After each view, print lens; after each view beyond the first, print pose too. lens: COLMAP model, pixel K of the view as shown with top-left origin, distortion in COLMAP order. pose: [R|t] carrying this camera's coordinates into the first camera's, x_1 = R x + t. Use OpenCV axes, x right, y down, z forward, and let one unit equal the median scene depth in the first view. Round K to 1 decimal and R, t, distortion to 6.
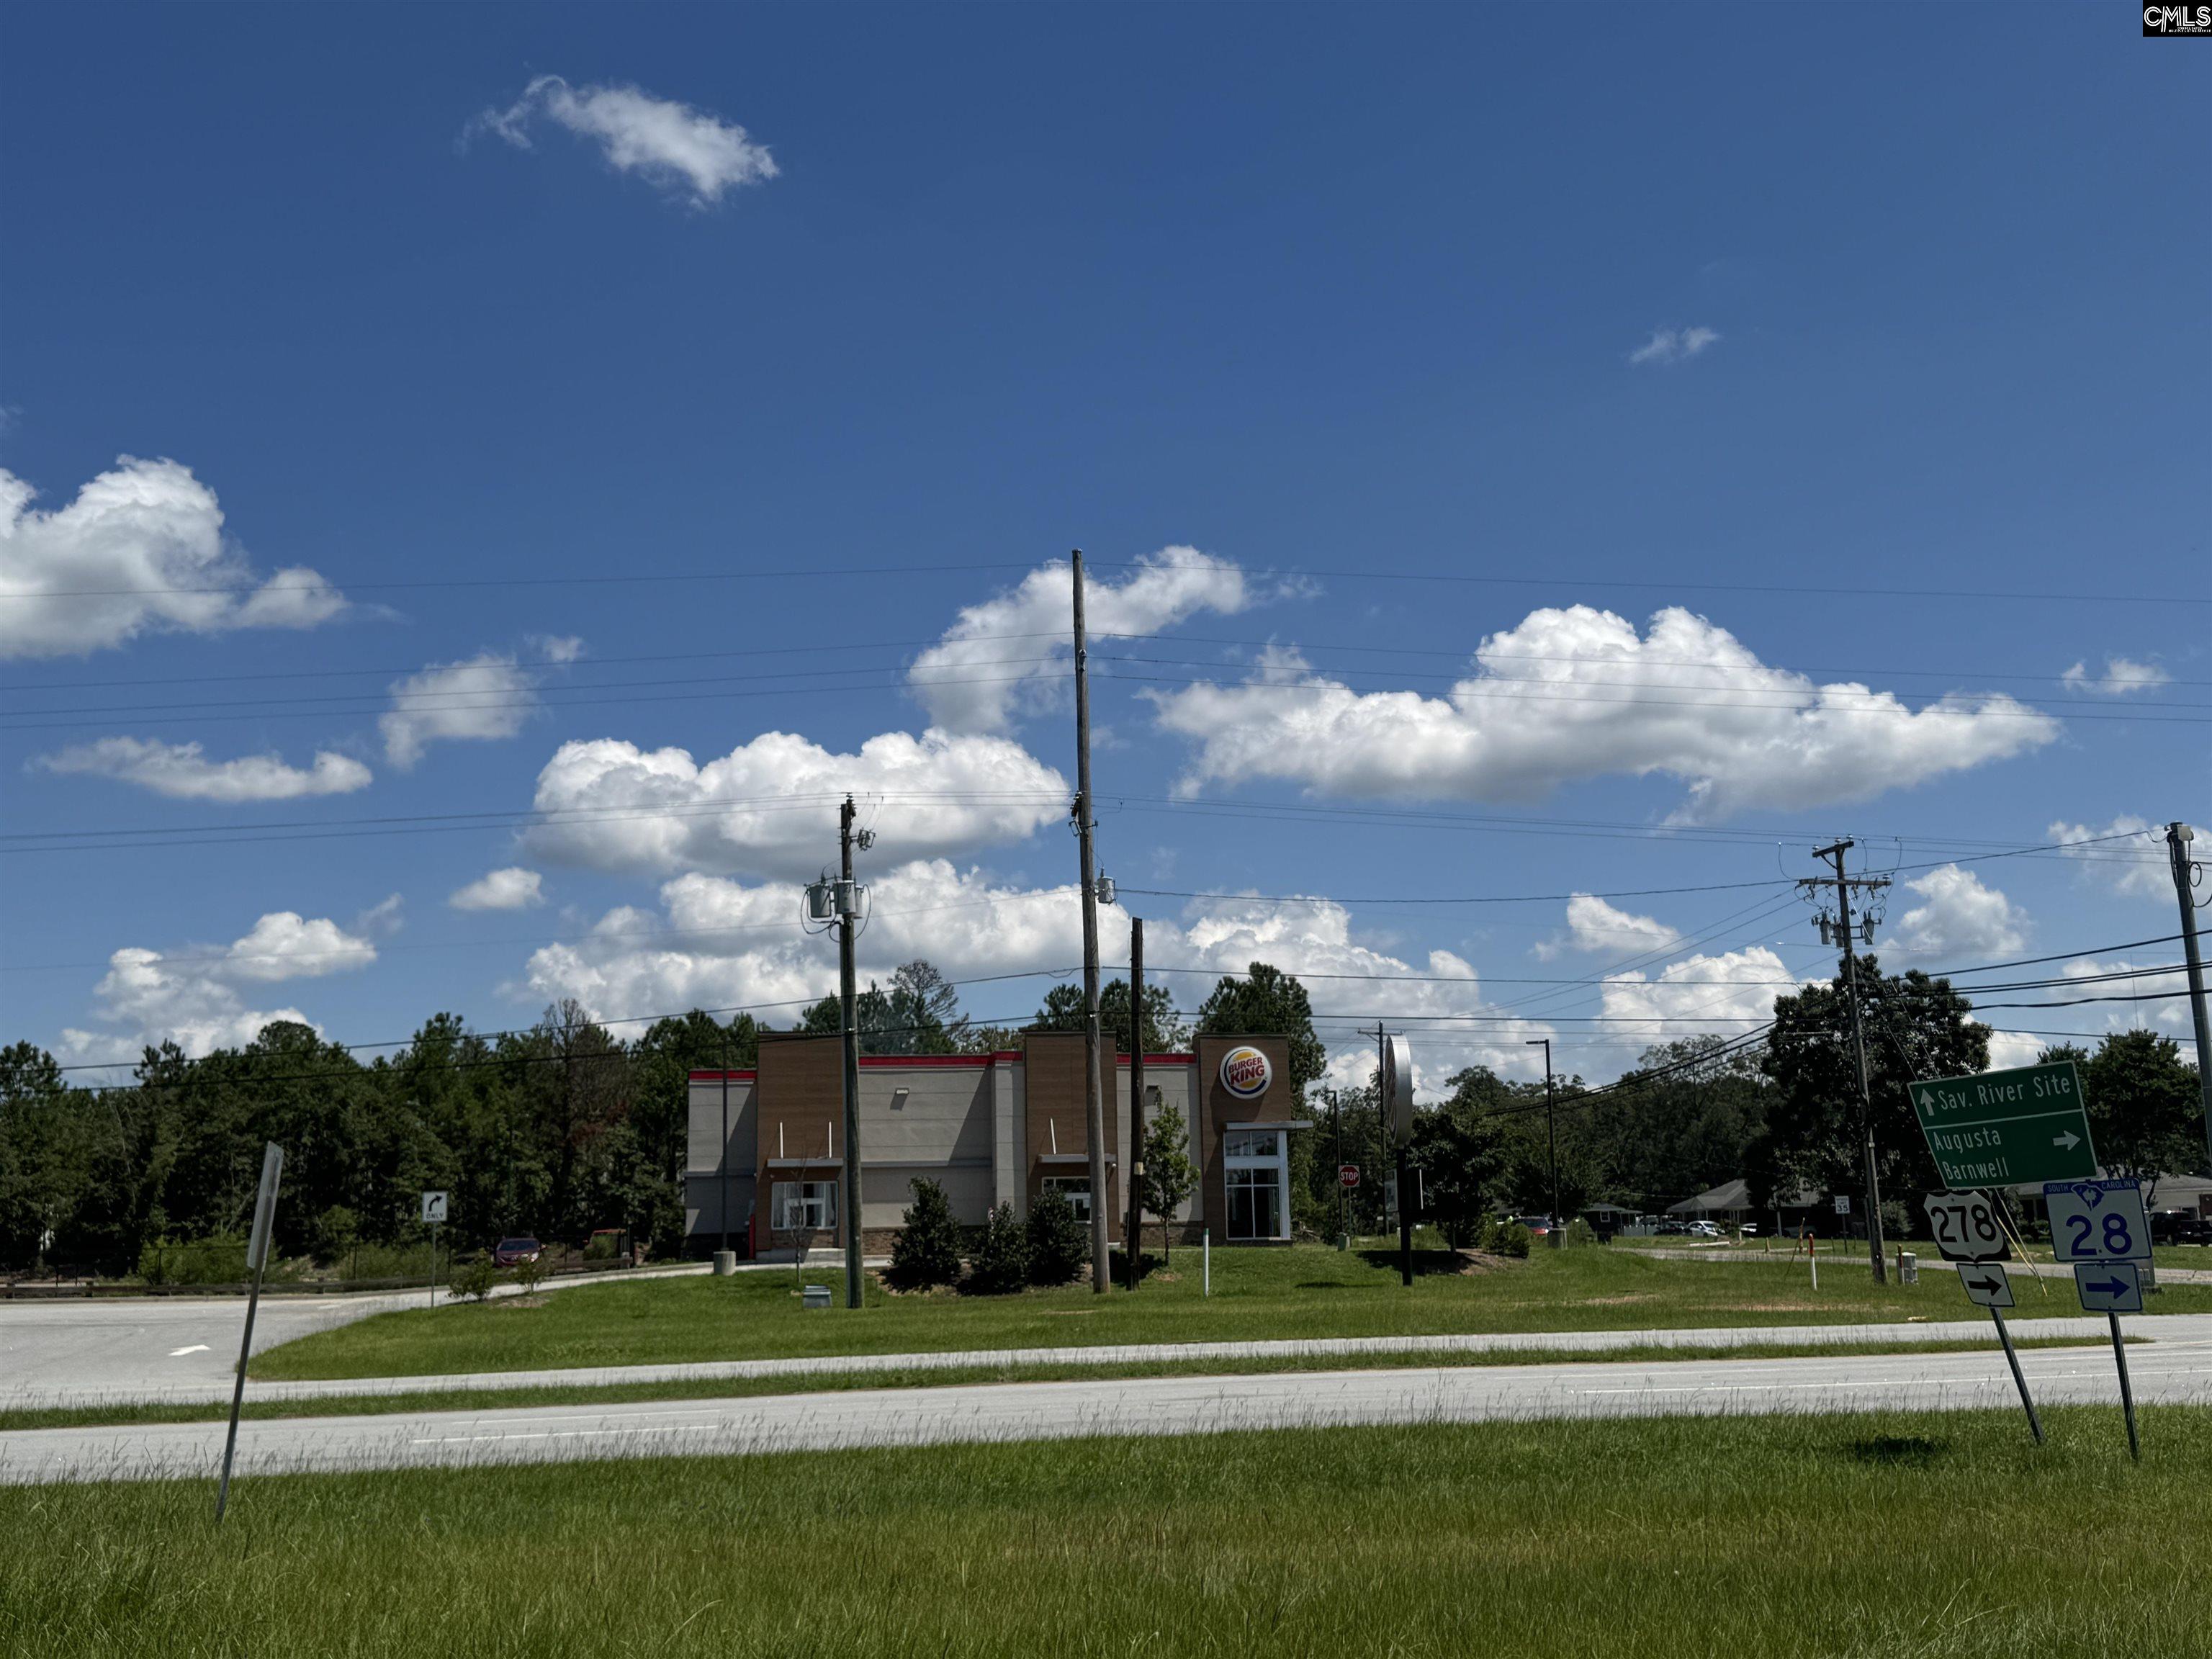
lens RADIAL K [[2387.9, 0, 1106.0], [0, 2387.9, 829.5], [0, 0, 1]] dist [0.144007, -0.292716]
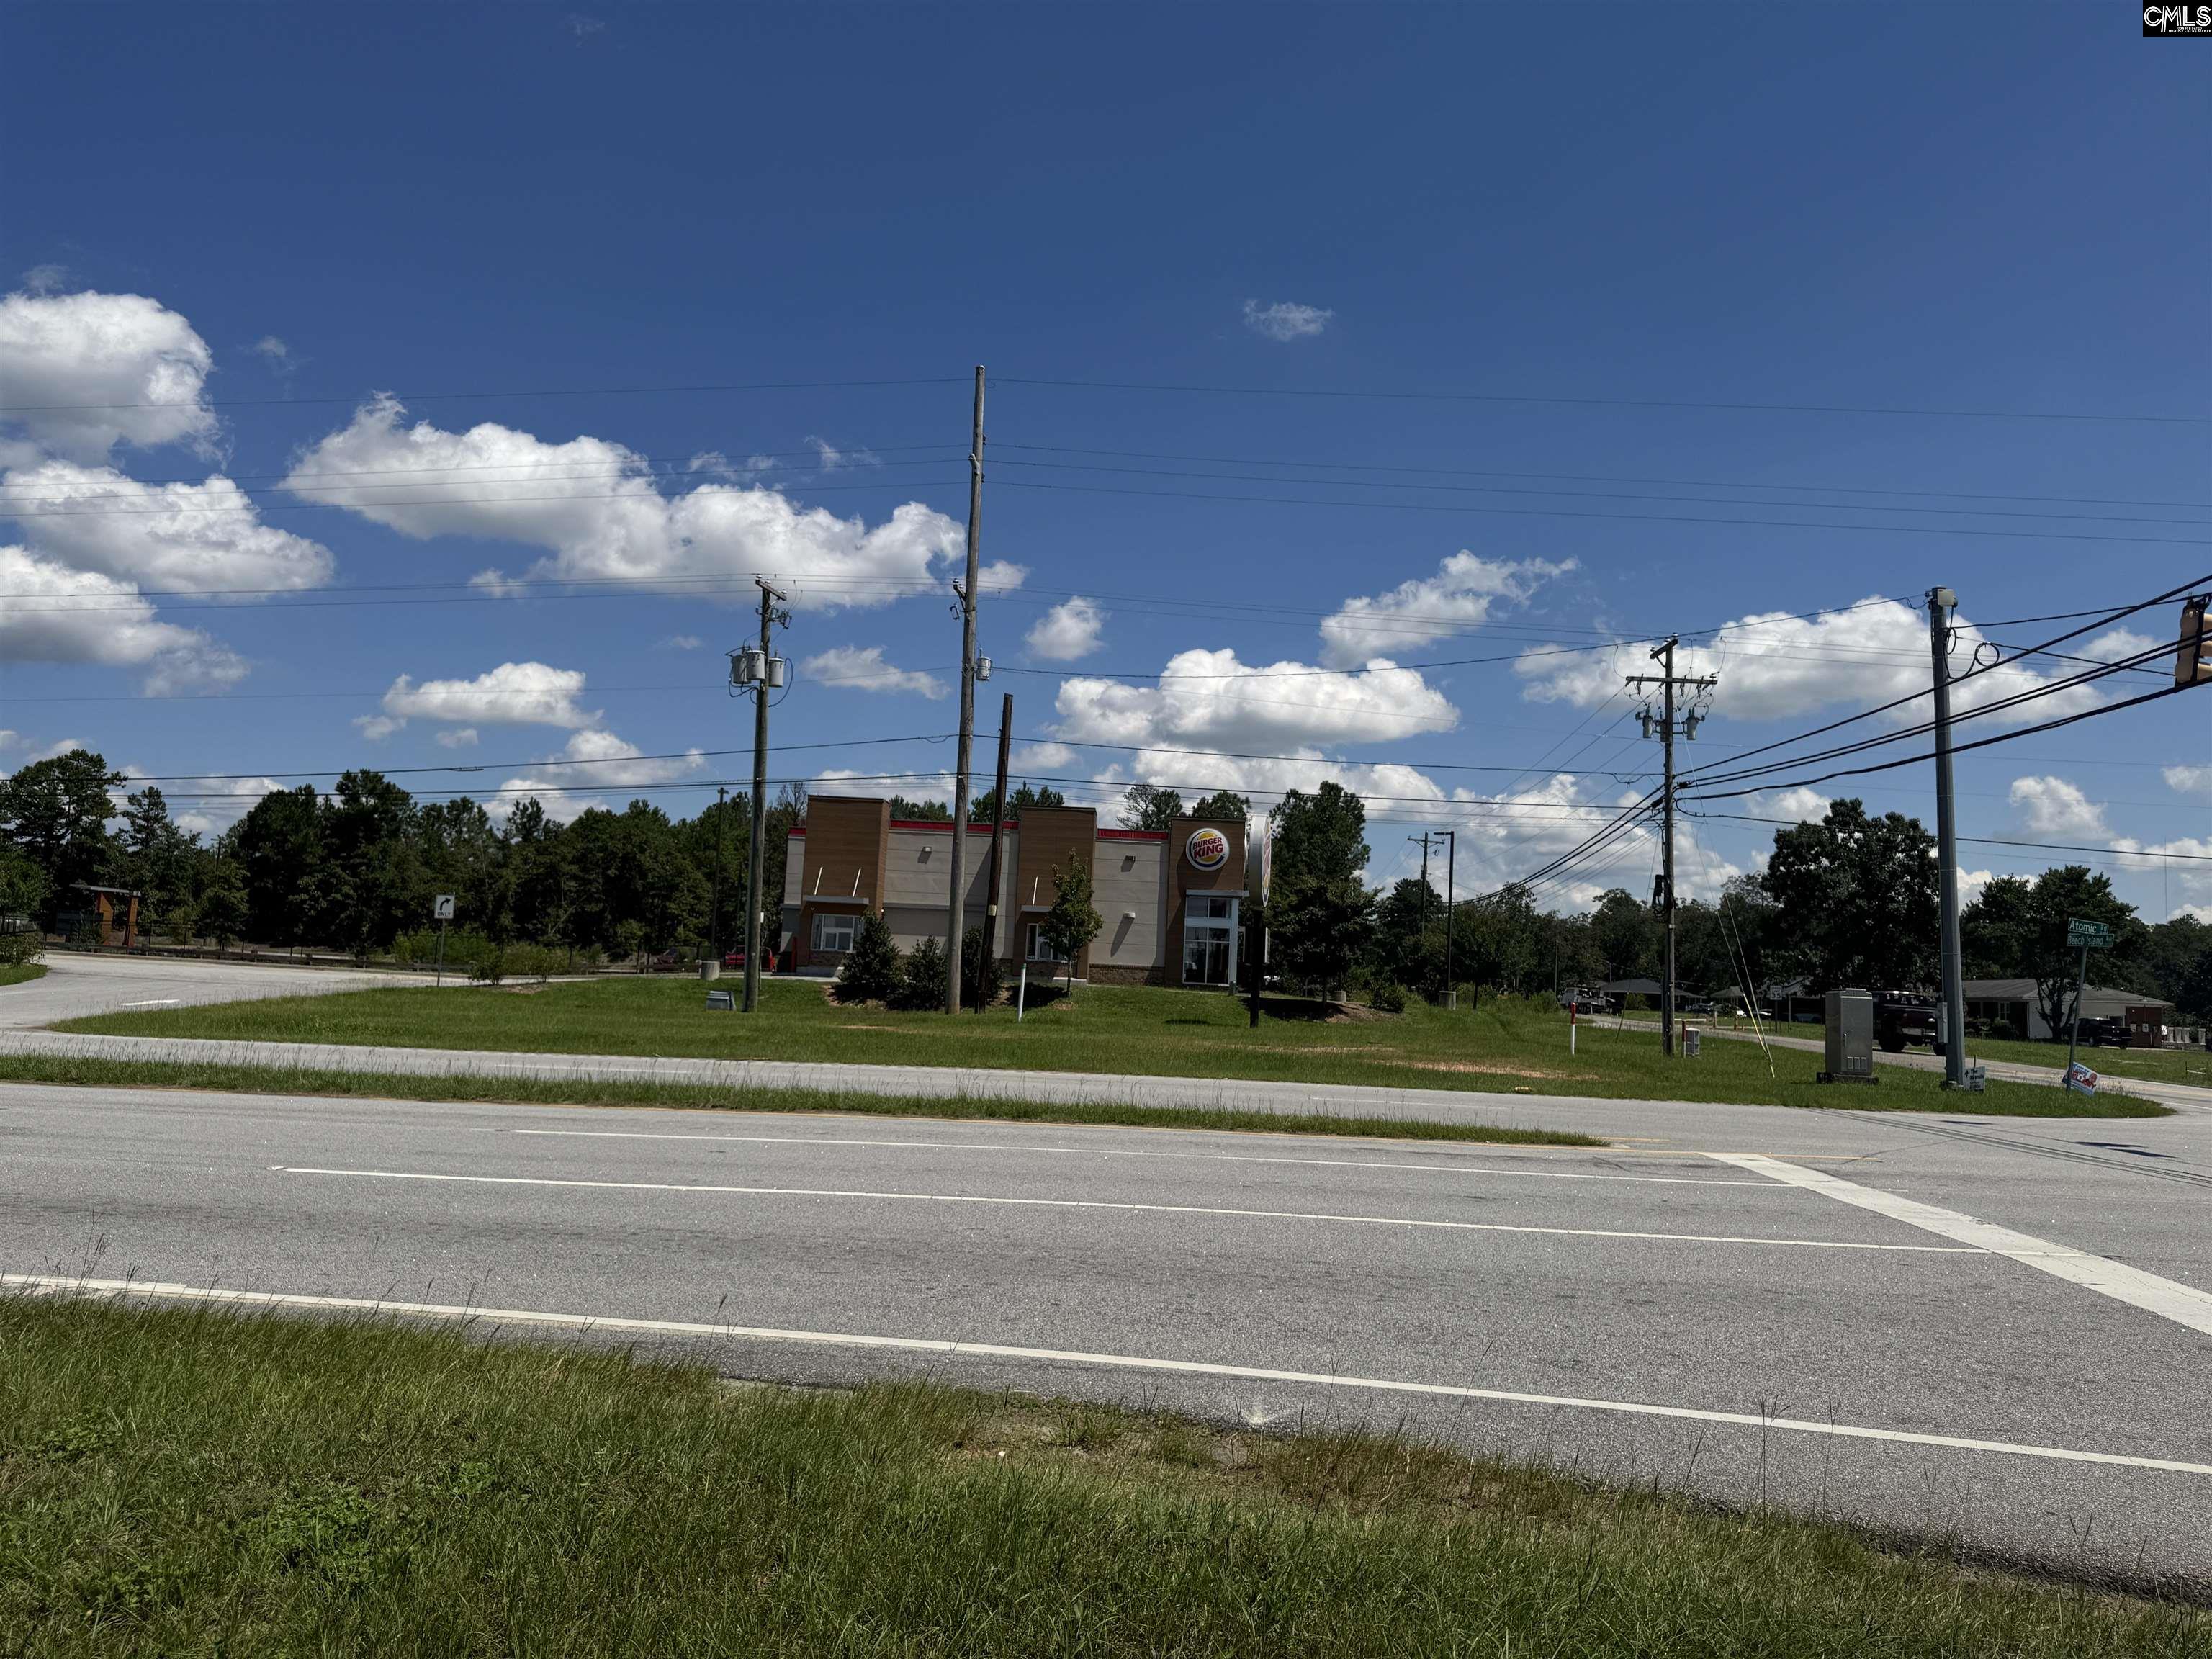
lens RADIAL K [[1544.9, 0, 1109.1], [0, 1544.9, 858.8], [0, 0, 1]] dist [0.103177, -0.132773]
pose [[0.979502, 0.050652, -0.194963, 0.164713], [-0.033506, 0.995354, 0.090260, 0.037569], [0.198629, -0.081877, 0.976649, 0.225065]]
